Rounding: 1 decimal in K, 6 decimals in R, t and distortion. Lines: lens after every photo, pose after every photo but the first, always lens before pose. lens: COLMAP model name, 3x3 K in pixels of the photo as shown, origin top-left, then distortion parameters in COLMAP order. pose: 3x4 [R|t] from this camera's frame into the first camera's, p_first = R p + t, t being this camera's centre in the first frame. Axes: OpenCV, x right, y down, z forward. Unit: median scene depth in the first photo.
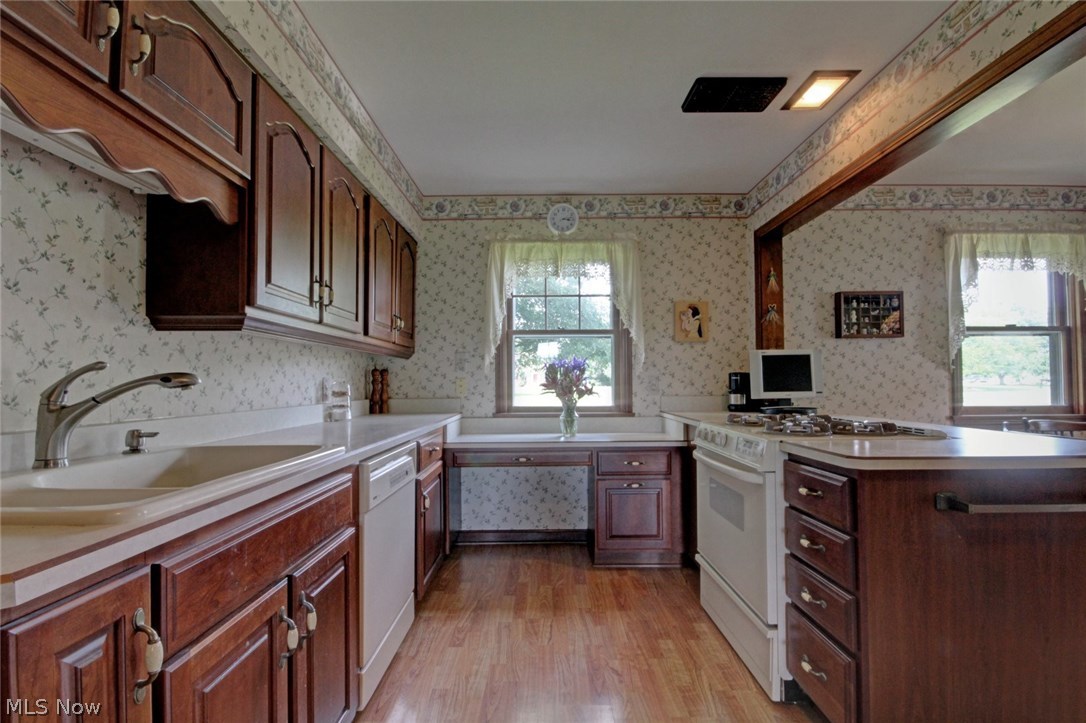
lens RADIAL K [[500.0, 0, 545.7], [0, 500.0, 369.1], [0, 0, 1]] dist [0.001490, -0.008736]
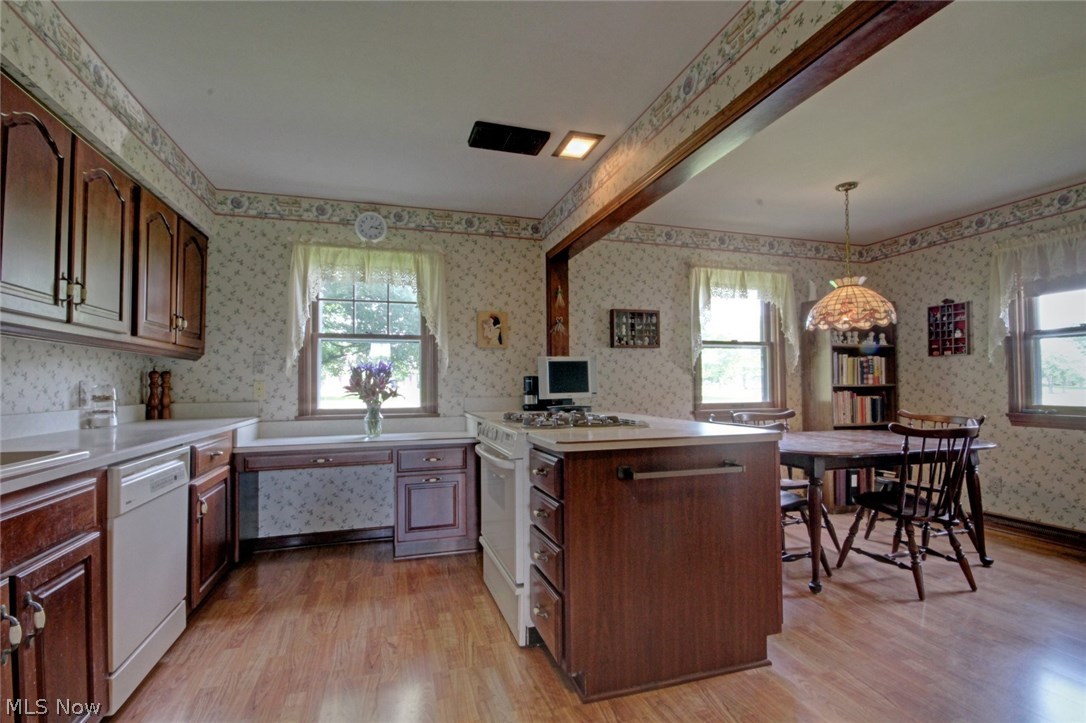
lens RADIAL K [[500.0, 0, 546.6], [0, 500.0, 369.2], [0, 0, 1]] dist [0.001490, -0.008736]
pose [[0.953596, 0.007224, 0.301002, 0.083296], [-0.005965, 0.999969, -0.005100, -0.003516], [-0.301029, 0.003067, 0.953610, -0.107034]]
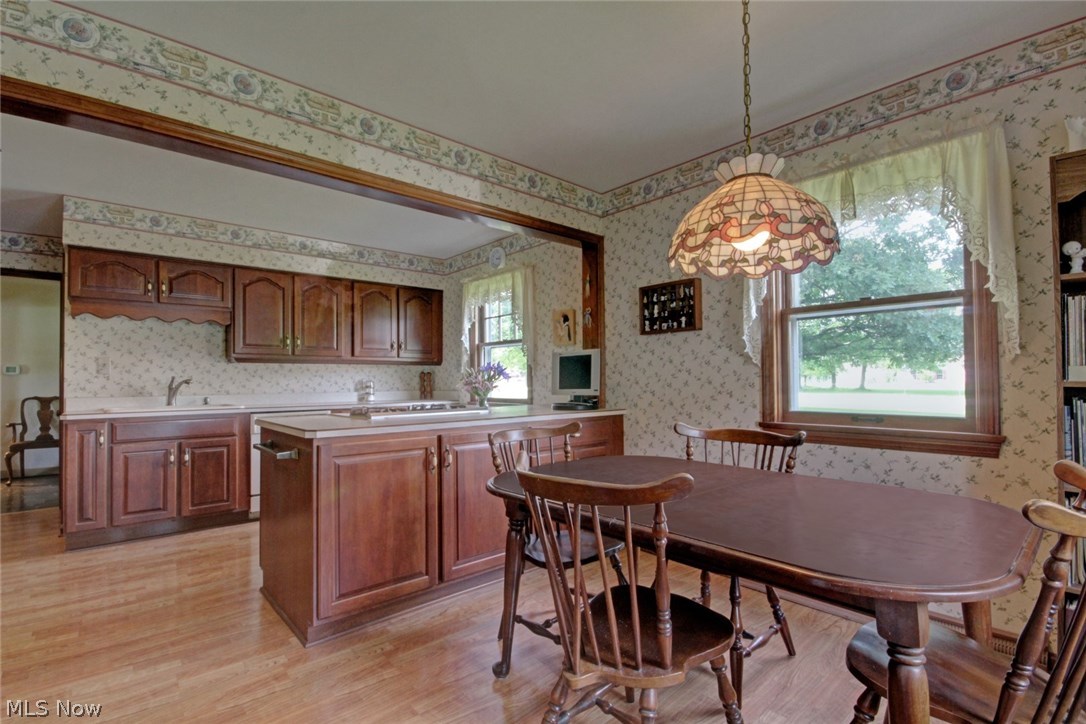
lens RADIAL K [[500.0, 0, 536.7], [0, 500.0, 368.3], [0, 0, 1]] dist [0.001490, -0.008736]
pose [[0.663285, -0.017809, -0.748155, 1.296169], [0.023955, 0.999710, -0.002559, 0.000476], [0.747983, -0.016225, 0.663519, 0.214577]]
